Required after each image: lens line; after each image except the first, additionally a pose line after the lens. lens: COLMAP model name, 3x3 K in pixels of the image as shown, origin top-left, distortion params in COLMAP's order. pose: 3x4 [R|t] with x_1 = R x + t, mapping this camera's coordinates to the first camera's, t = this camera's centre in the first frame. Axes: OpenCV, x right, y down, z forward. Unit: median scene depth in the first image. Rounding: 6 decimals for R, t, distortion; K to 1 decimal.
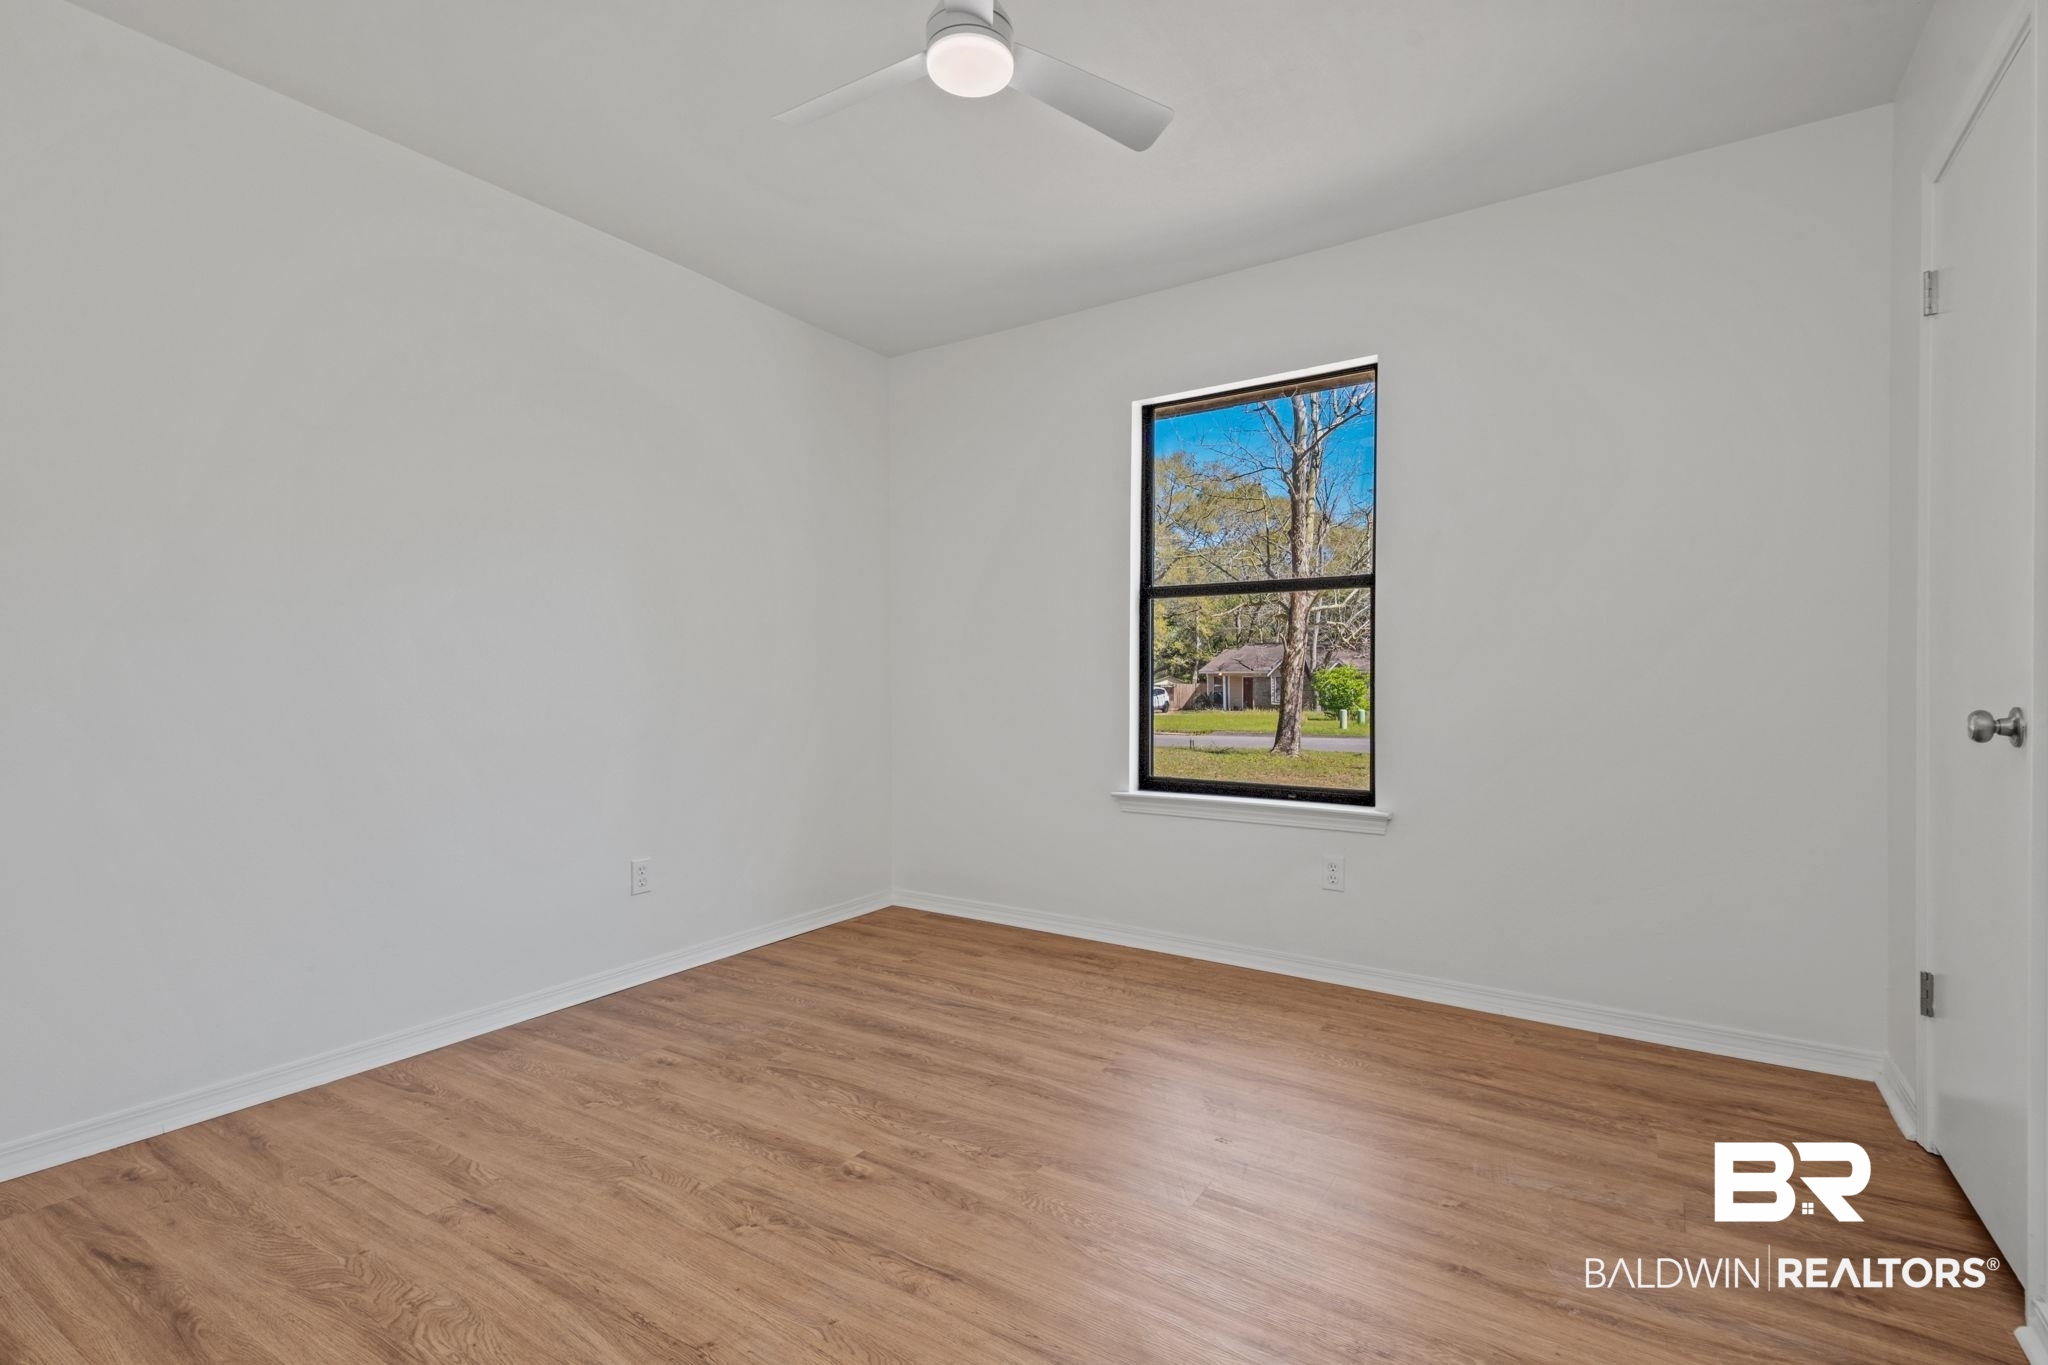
lens RADIAL K [[920.1, 0, 1024.0], [0, 920.1, 682.5], [0, 0, 1]] dist [0.047638, -0.023080]
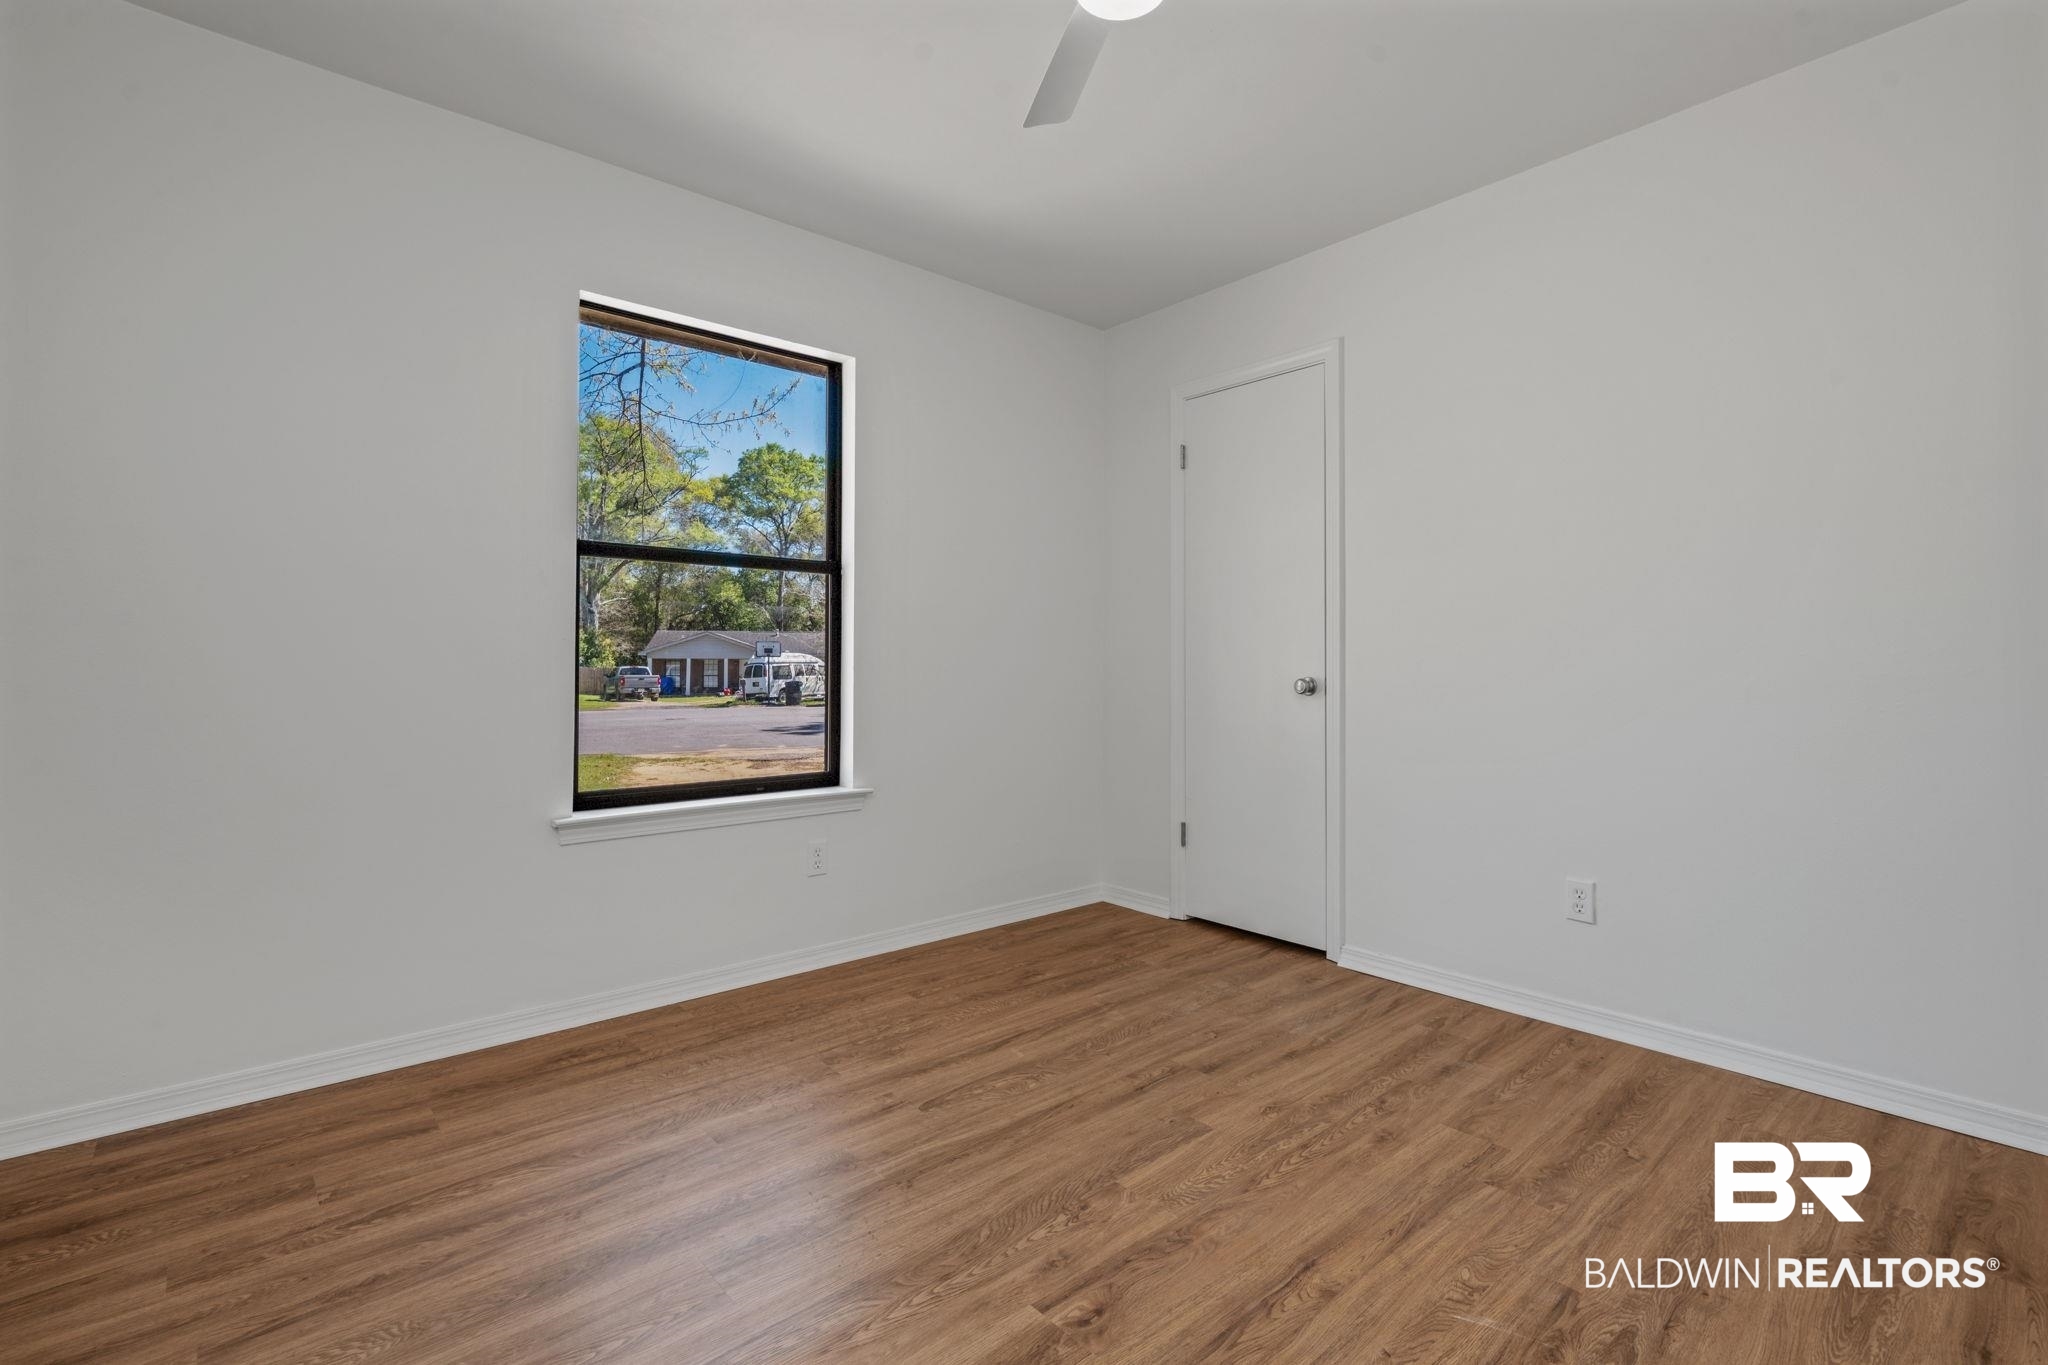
lens RADIAL K [[932.4, 0, 1017.3], [0, 932.4, 672.0], [0, 0, 1]] dist [0.003131, -0.007007]
pose [[0.288427, -0.013534, 0.957406, -0.661846], [0.004716, 0.999908, 0.012714, -0.005976], [-0.957490, 0.000848, 0.288464, 0.602478]]
